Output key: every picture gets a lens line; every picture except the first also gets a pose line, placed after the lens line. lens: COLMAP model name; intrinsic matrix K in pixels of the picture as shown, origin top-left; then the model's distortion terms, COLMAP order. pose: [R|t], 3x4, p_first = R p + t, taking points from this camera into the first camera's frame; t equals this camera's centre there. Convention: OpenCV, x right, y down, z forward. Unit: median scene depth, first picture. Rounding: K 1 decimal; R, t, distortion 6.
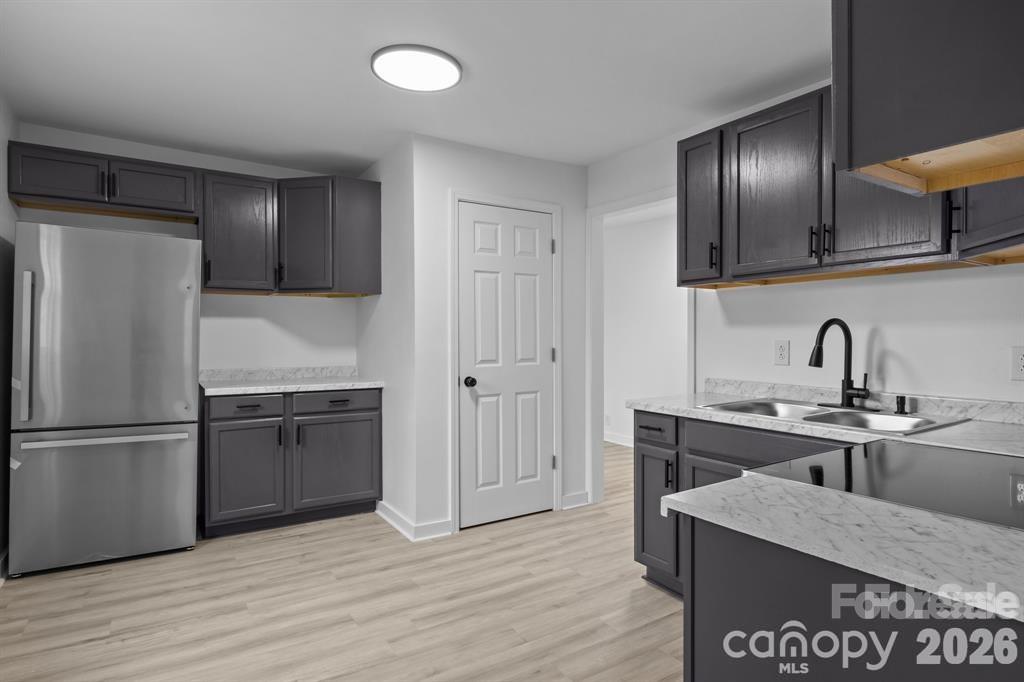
lens RADIAL K [[563.5, 0, 512.0], [0, 563.5, 341.0], [0, 0, 1]] dist [0.000999, -0.000071]
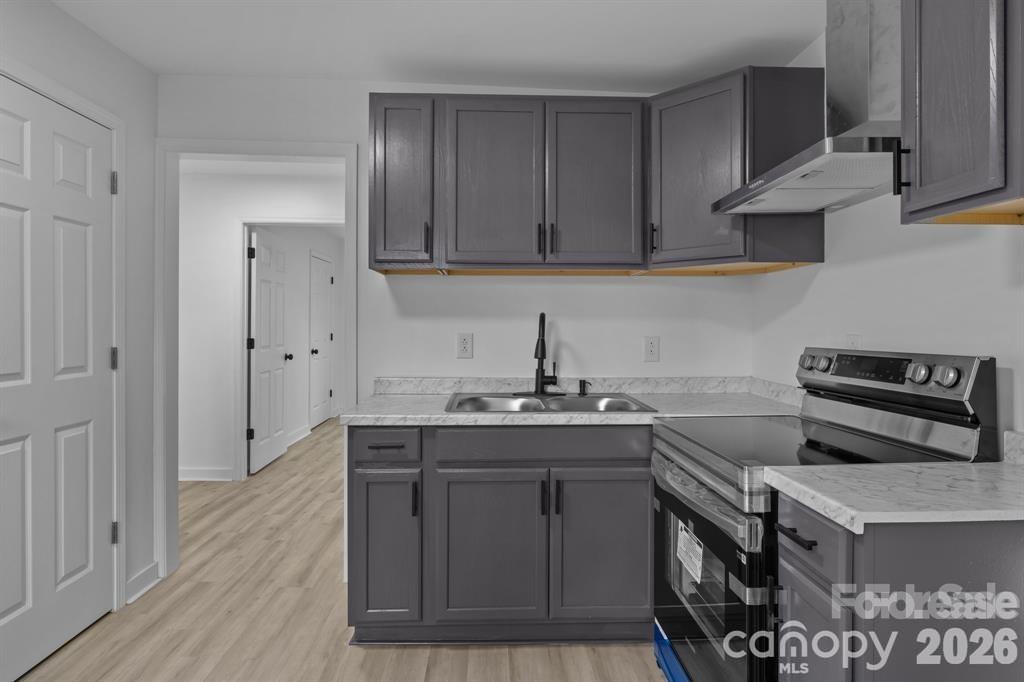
lens RADIAL K [[547.2, 0, 511.9], [0, 547.2, 326.5], [0, 0, 1]] dist [0.000666, -0.001403]
pose [[0.513607, 0.007044, 0.857997, -0.298799], [0.005686, 0.999916, -0.011613, -0.001417], [-0.858007, 0.010844, 0.513524, 0.435406]]
